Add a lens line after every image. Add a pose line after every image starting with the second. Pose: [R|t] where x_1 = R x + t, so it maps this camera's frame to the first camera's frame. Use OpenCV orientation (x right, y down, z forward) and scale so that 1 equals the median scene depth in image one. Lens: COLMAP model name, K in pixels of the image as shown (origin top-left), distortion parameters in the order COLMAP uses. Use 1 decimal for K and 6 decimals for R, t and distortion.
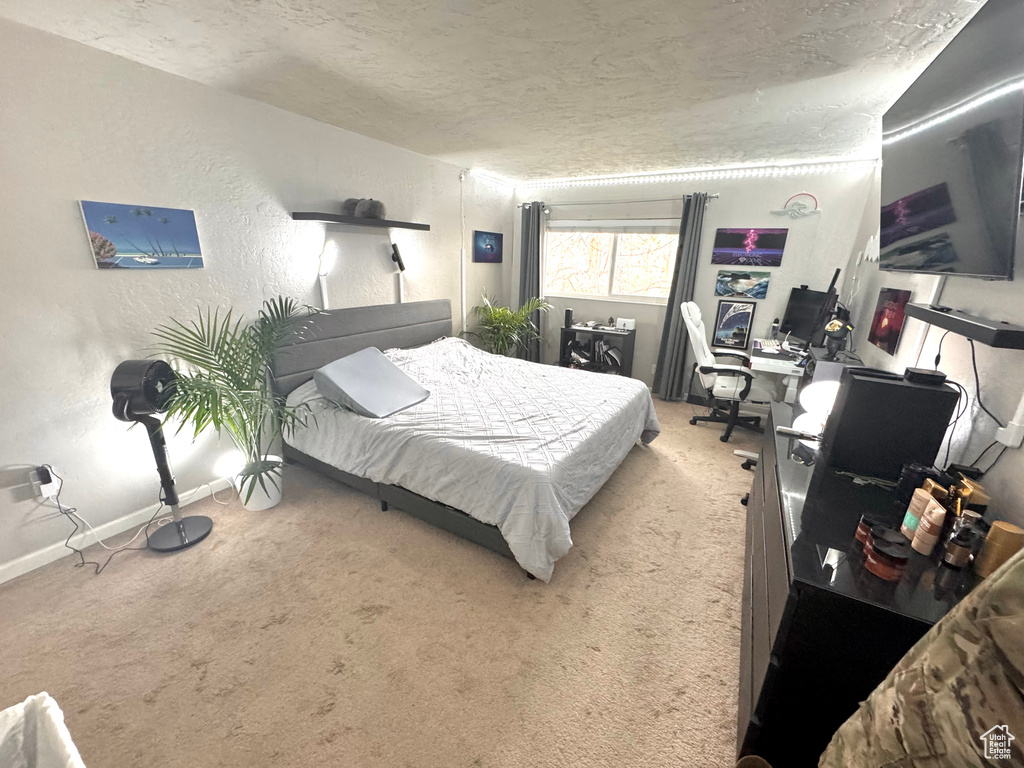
lens RADIAL K [[409.1, 0, 512.0], [0, 409.1, 384.0], [0, 0, 1]] dist [0.000059, 0.000034]
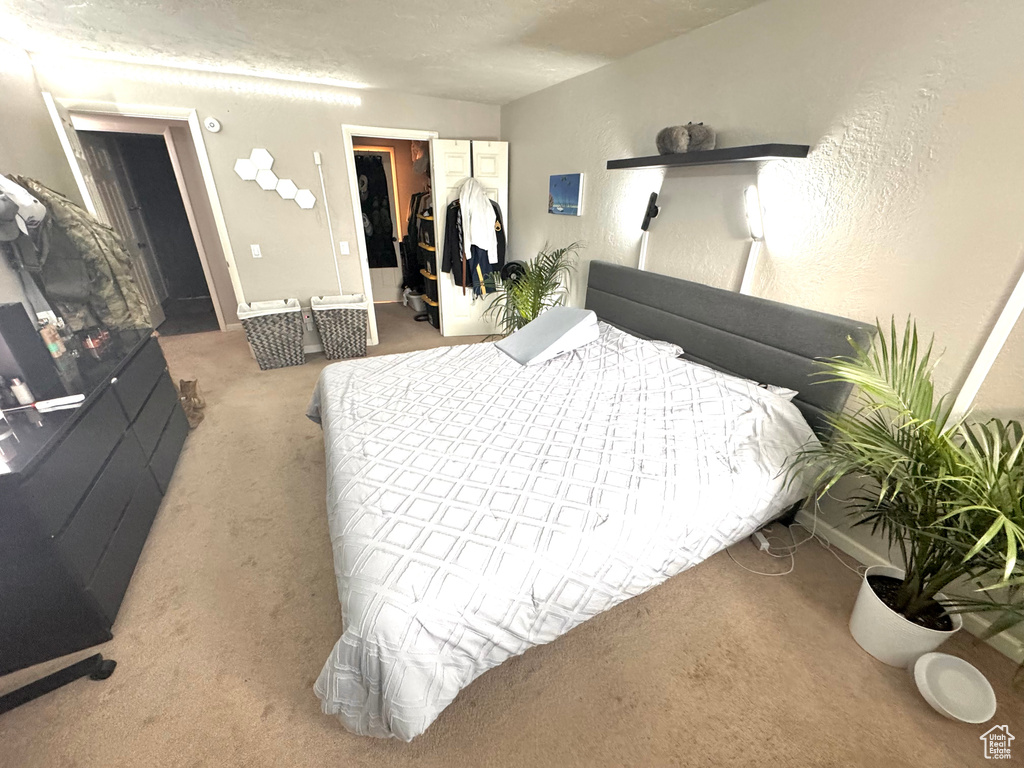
lens RADIAL K [[409.1, 0, 512.0], [0, 409.1, 384.0], [0, 0, 1]] dist [0.000059, 0.000034]
pose [[-0.547803, 0.321410, -0.772403, 0.638141], [-0.277178, 0.801386, 0.530050, -0.492860], [0.789357, 0.504456, -0.349914, 1.573879]]
